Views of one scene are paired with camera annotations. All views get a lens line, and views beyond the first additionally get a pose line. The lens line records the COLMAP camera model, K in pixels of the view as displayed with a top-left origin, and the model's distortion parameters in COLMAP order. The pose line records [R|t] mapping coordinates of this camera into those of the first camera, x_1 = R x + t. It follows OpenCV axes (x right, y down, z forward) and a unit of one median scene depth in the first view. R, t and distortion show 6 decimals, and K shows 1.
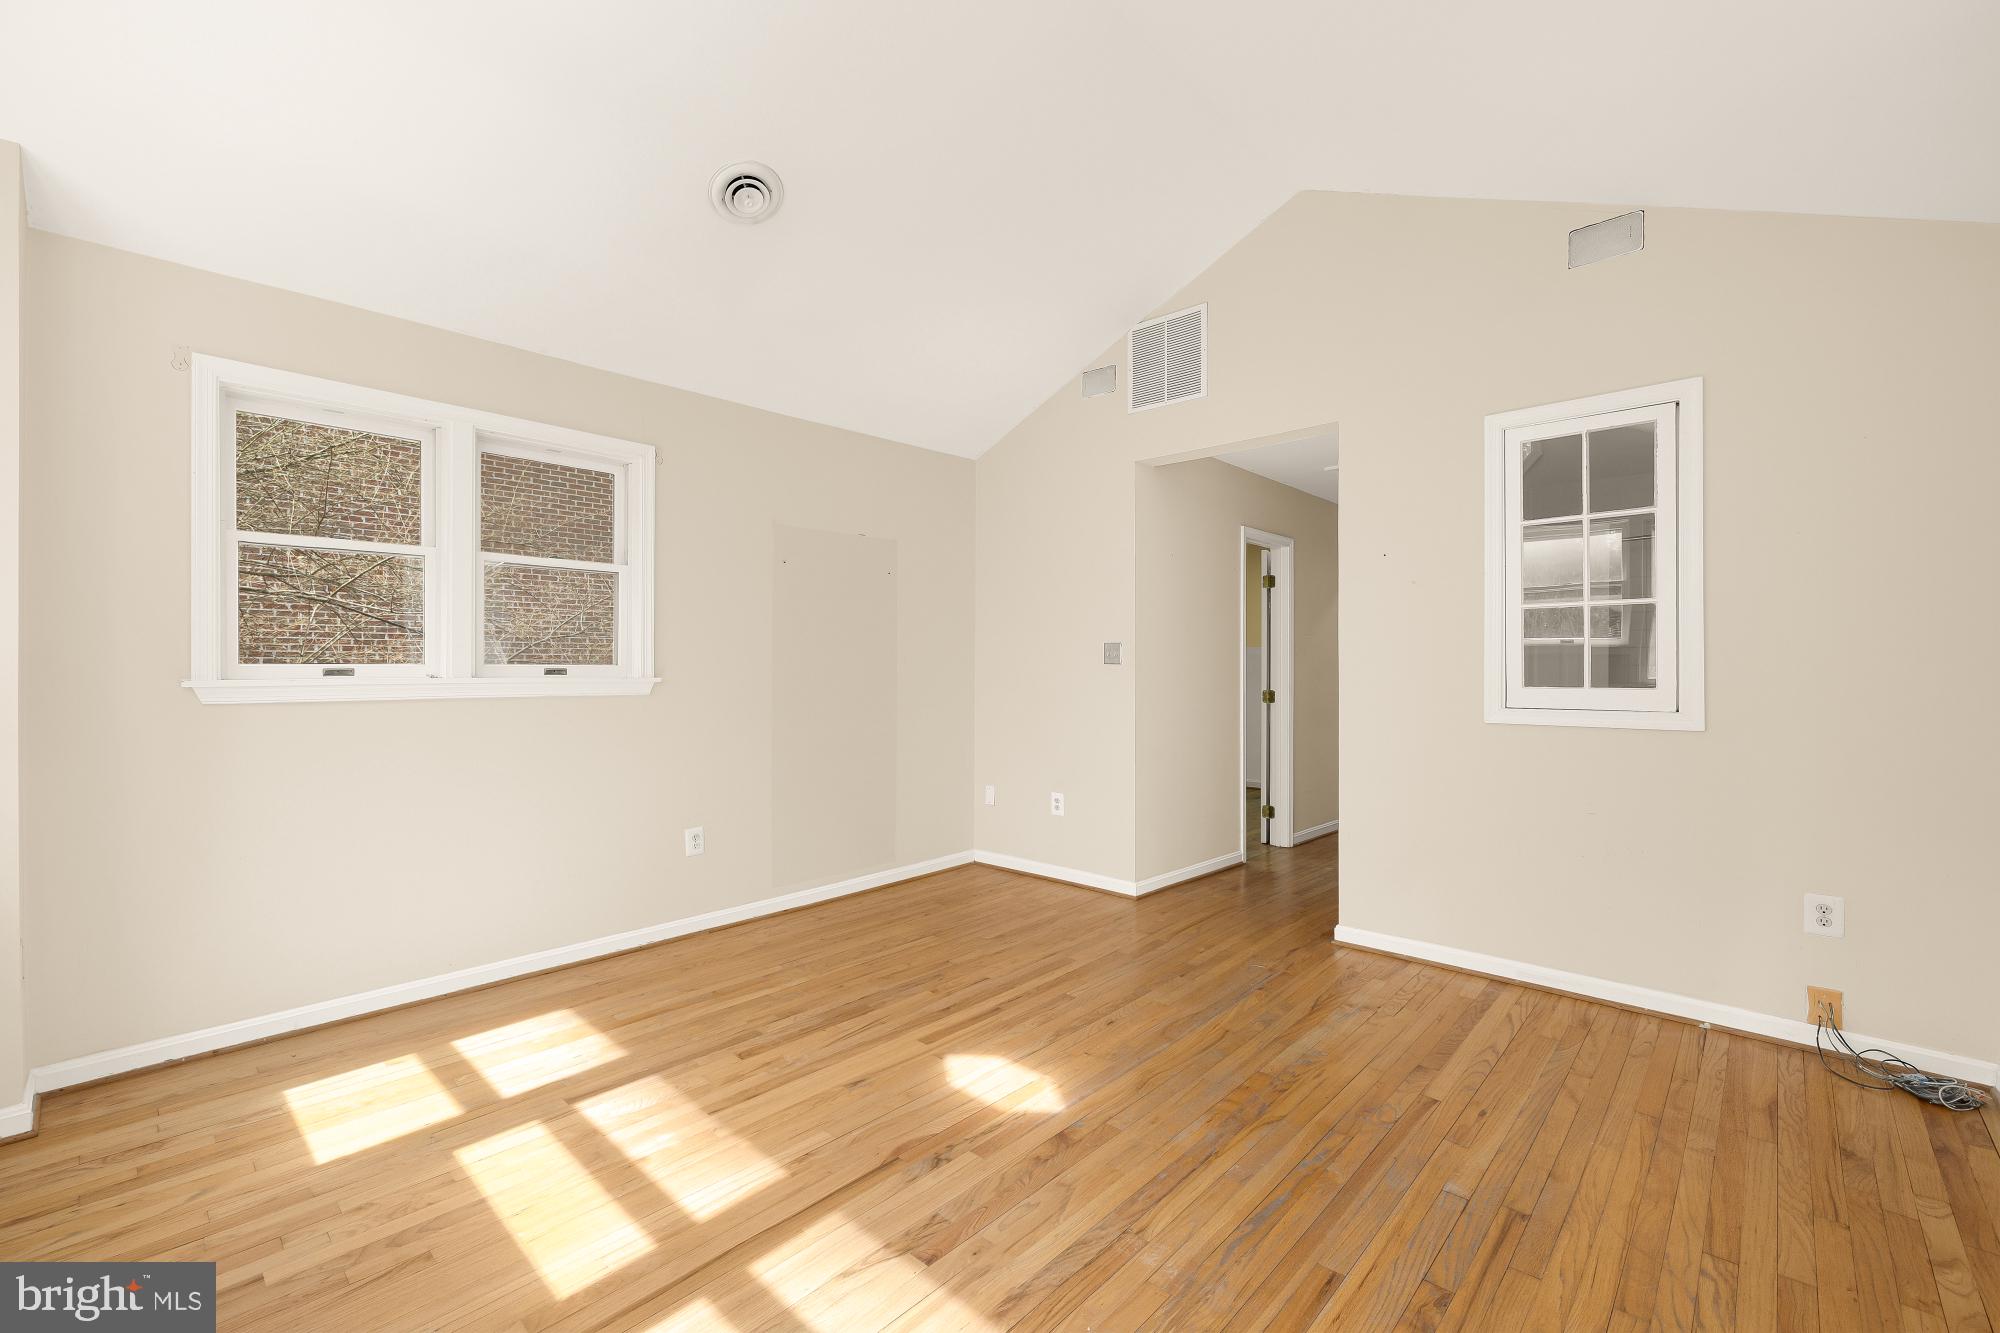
lens RADIAL K [[837.8, 0, 988.5], [0, 837.8, 665.4], [0, 0, 1]] dist [-0.000815, 0.000176]
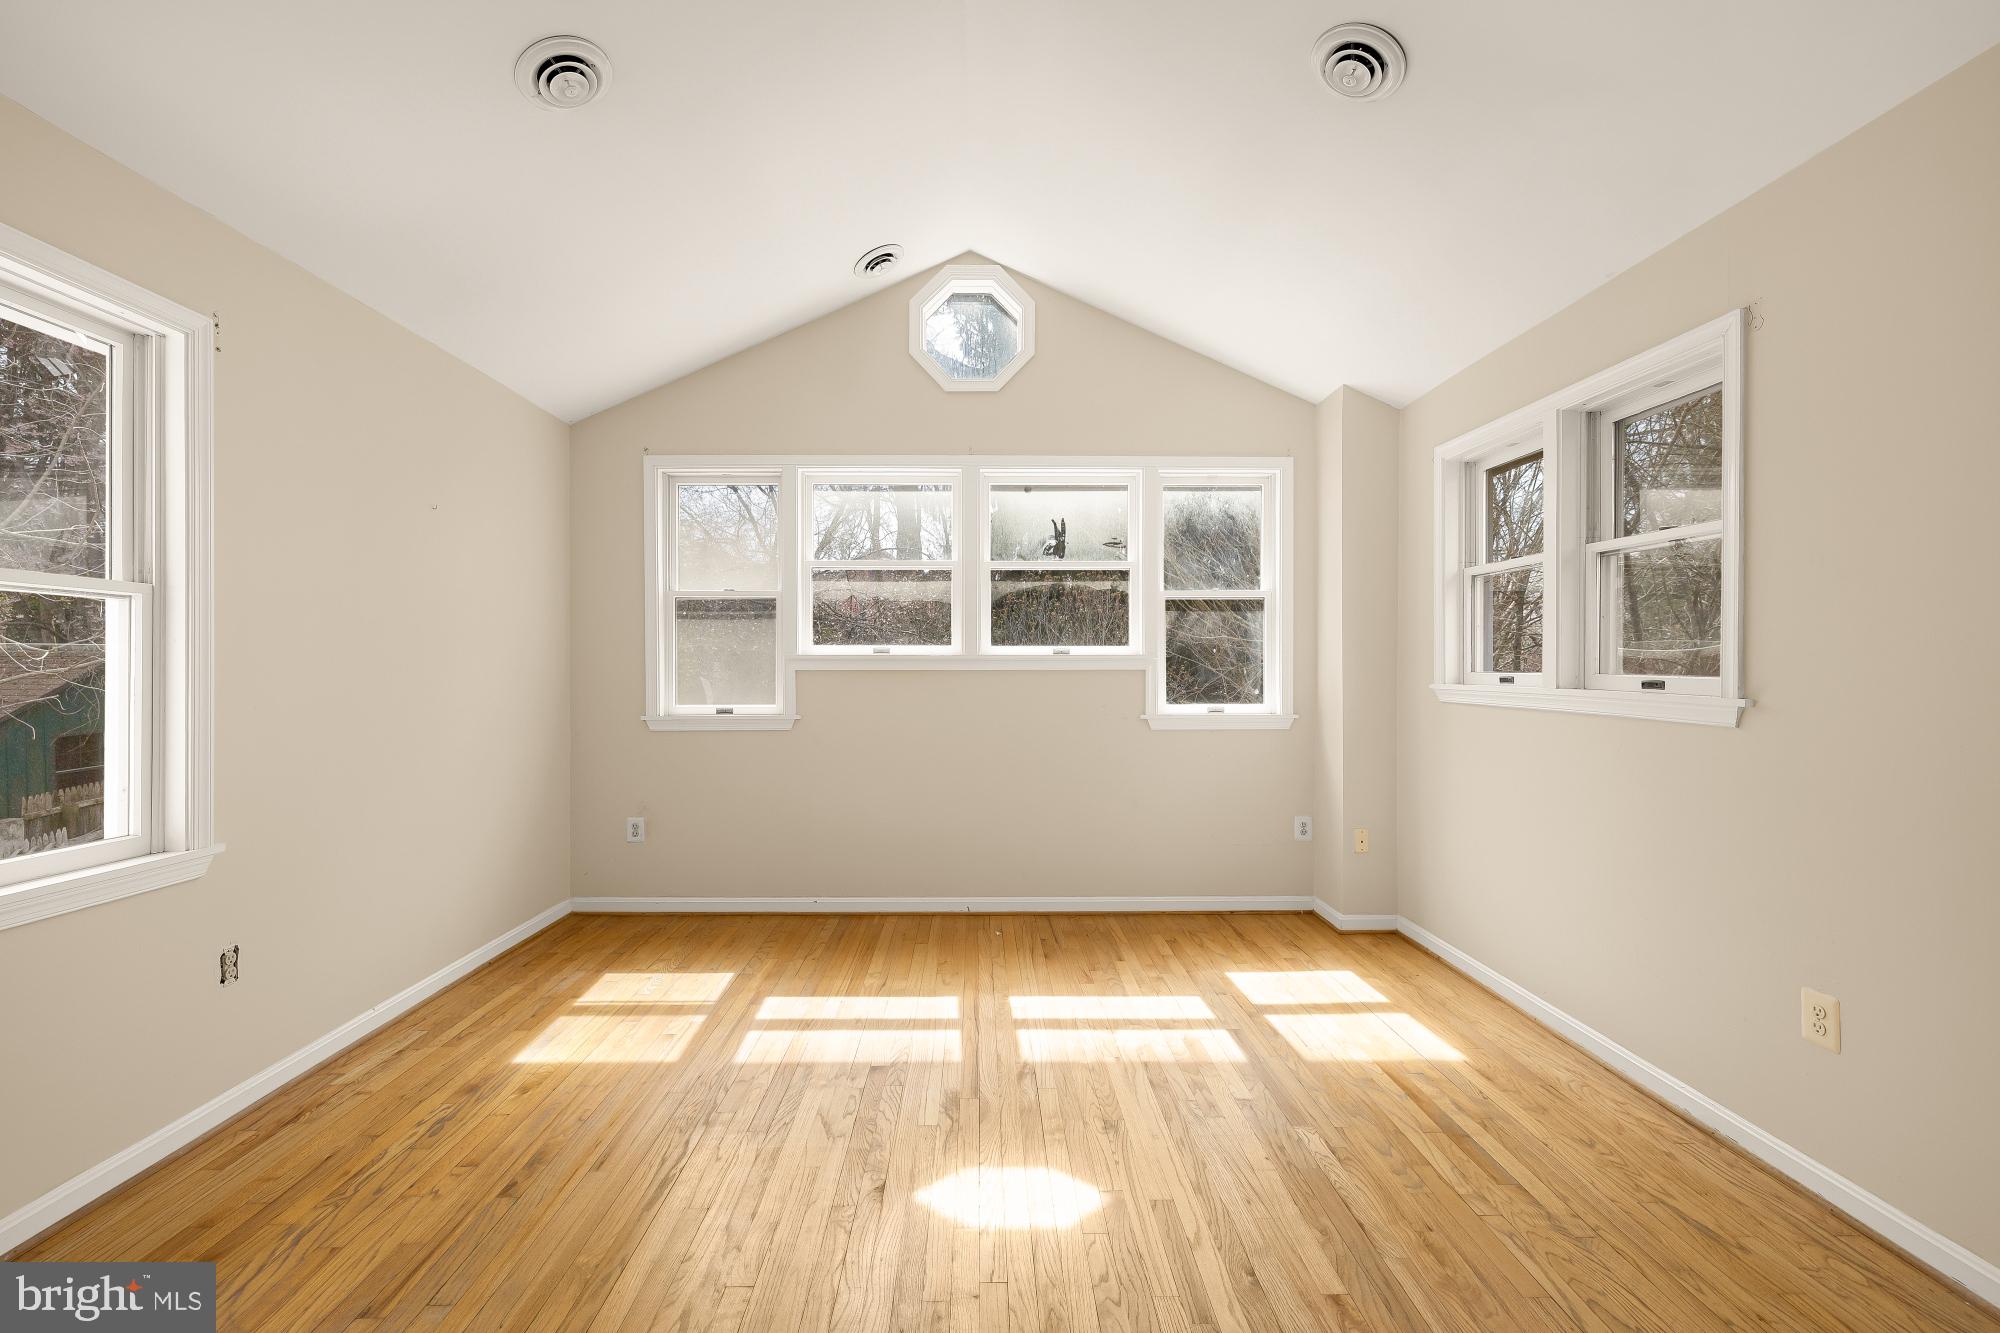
lens RADIAL K [[837.8, 0, 988.5], [0, 837.8, 665.4], [0, 0, 1]] dist [-0.000815, 0.000176]
pose [[-0.716776, -0.001609, -0.697301, 0.571872], [-0.000480, 0.999998, -0.001814, -0.011340], [0.697303, -0.000965, -0.716776, 1.518300]]
